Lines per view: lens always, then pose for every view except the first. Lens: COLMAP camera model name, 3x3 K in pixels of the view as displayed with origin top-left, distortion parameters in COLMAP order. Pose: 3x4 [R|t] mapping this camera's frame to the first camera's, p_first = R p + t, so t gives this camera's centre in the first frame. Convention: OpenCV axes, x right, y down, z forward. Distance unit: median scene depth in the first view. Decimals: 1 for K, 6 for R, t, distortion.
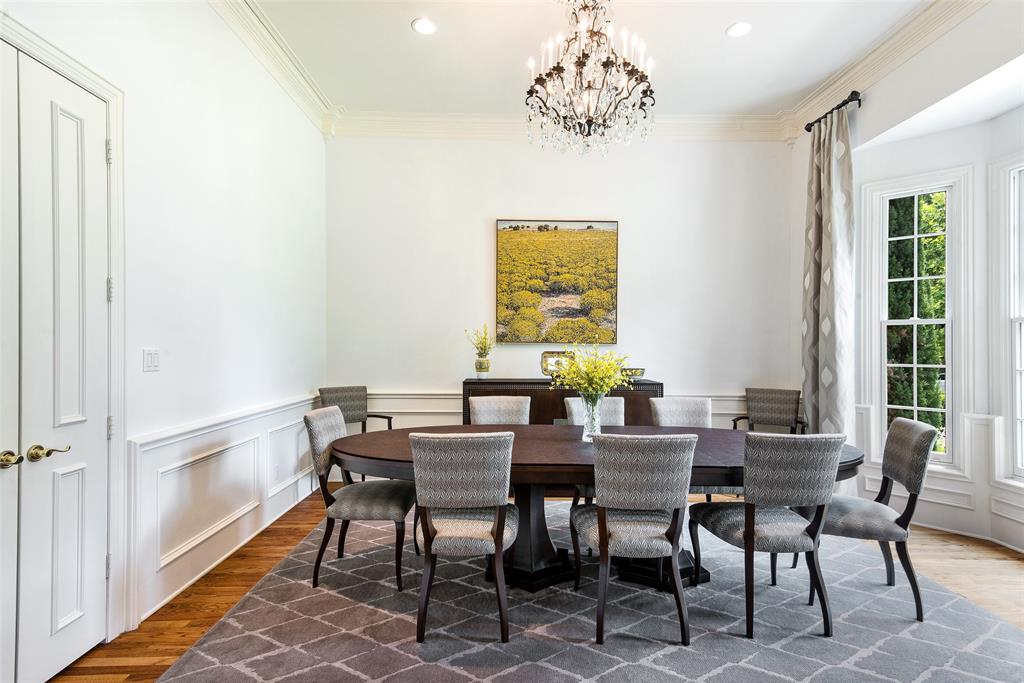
lens RADIAL K [[498.3, 0, 514.7], [0, 498.3, 338.5], [0, 0, 1]] dist [0.061191, -0.024090]
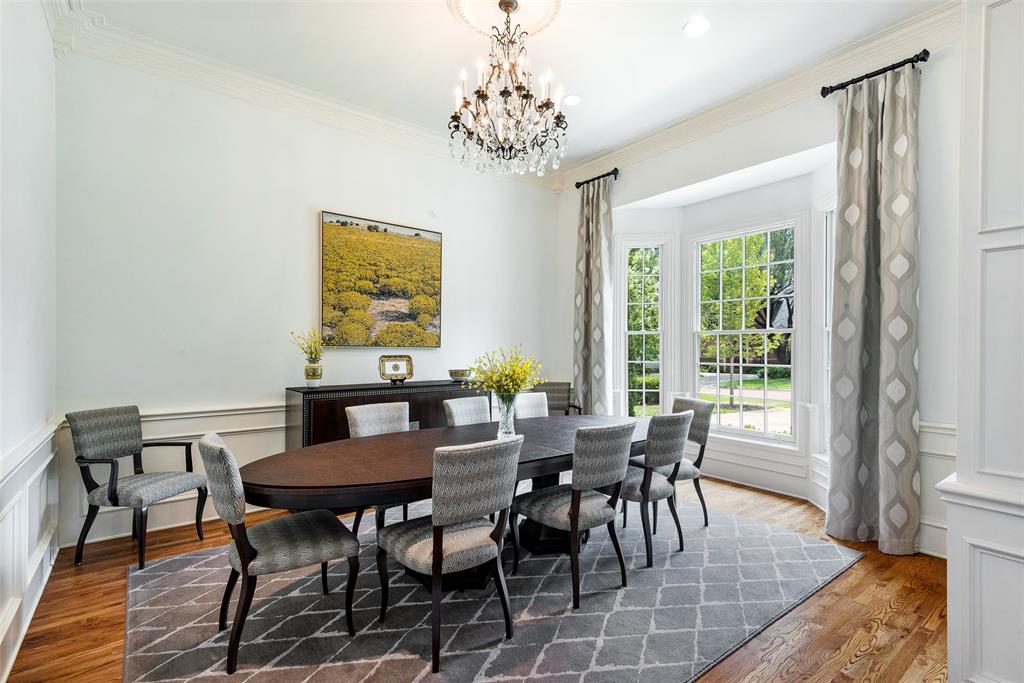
lens RADIAL K [[470.9, 0, 512.0], [0, 470.9, 341.5], [0, 0, 1]] dist [0.066798, -0.030033]
pose [[0.800308, 0.005422, 0.599565, -0.293184], [-0.007115, 0.999975, 0.000453, -0.003576], [-0.599547, -0.004628, 0.800326, 0.103406]]
